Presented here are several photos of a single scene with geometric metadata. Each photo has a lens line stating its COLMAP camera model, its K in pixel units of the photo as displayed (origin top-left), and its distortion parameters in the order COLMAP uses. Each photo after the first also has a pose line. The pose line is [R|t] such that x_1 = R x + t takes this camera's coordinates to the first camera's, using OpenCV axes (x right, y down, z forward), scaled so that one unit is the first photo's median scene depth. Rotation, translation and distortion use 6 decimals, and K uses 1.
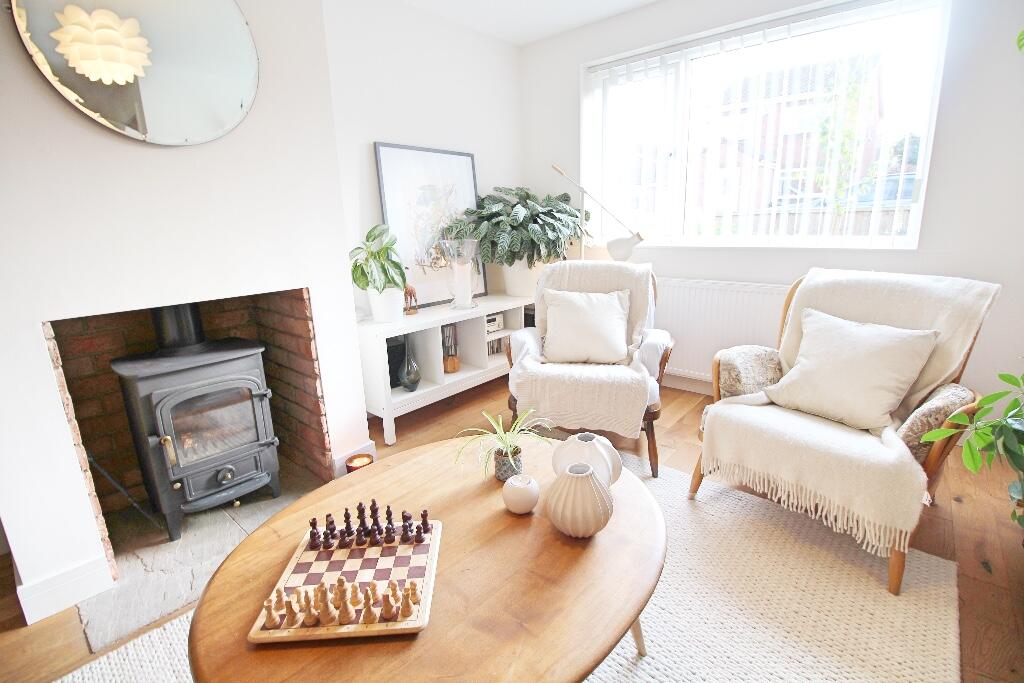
lens RADIAL K [[476.5, 0, 511.9], [0, 476.5, 329.6], [0, 0, 1]] dist [0.016215, -0.019820]
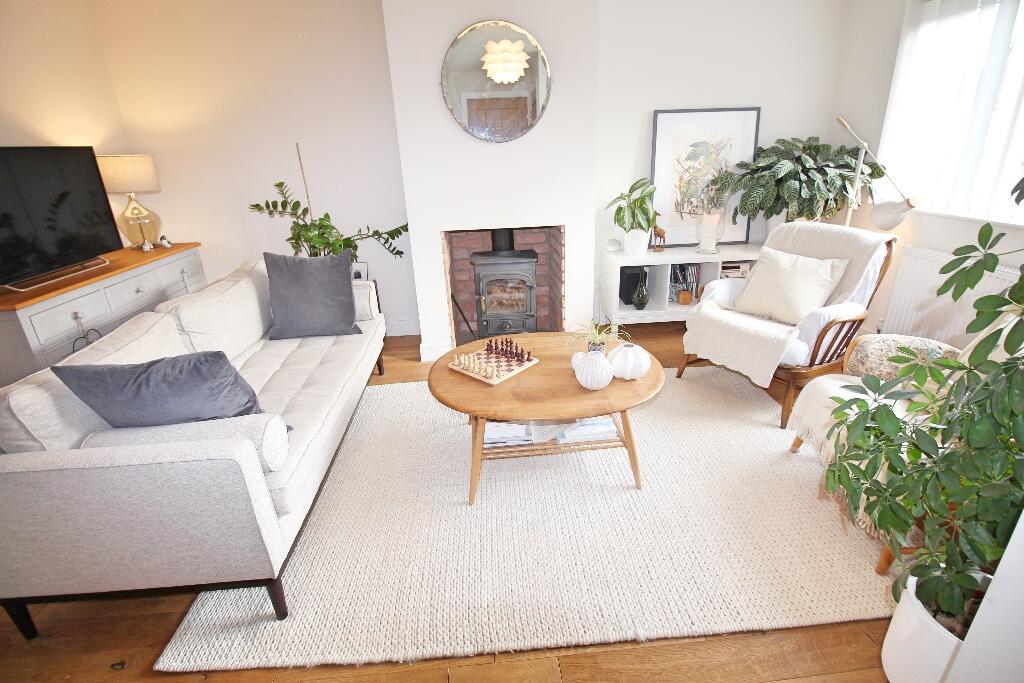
lens RADIAL K [[476.5, 0, 511.9], [0, 476.5, 329.6], [0, 0, 1]] dist [0.016215, -0.019820]
pose [[0.703856, 0.257754, -0.661928, 0.395562], [-0.146645, 0.964496, 0.219640, -0.051541], [0.695041, -0.057526, 0.716665, -0.181908]]
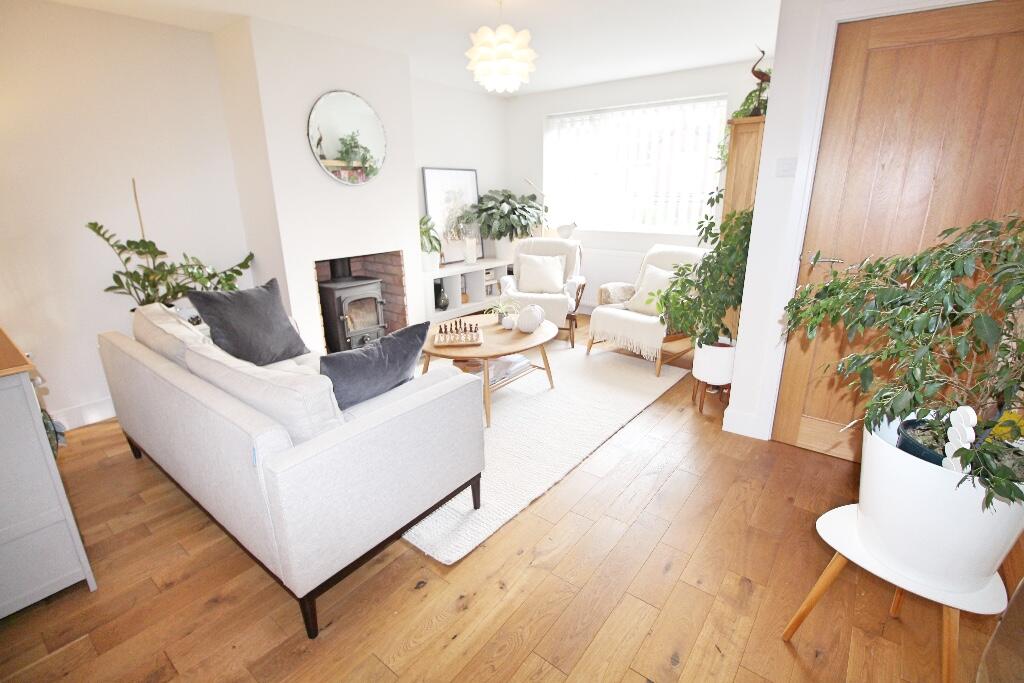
lens RADIAL K [[475.2, 0, 512.0], [0, 475.2, 341.5], [0, 0, 1]] dist [0.015598, -0.019354]
pose [[0.998857, 0.005526, 0.047477, -0.037457], [-0.009277, 0.996821, 0.079137, 0.092750], [-0.046889, -0.079487, 0.995733, -0.727328]]
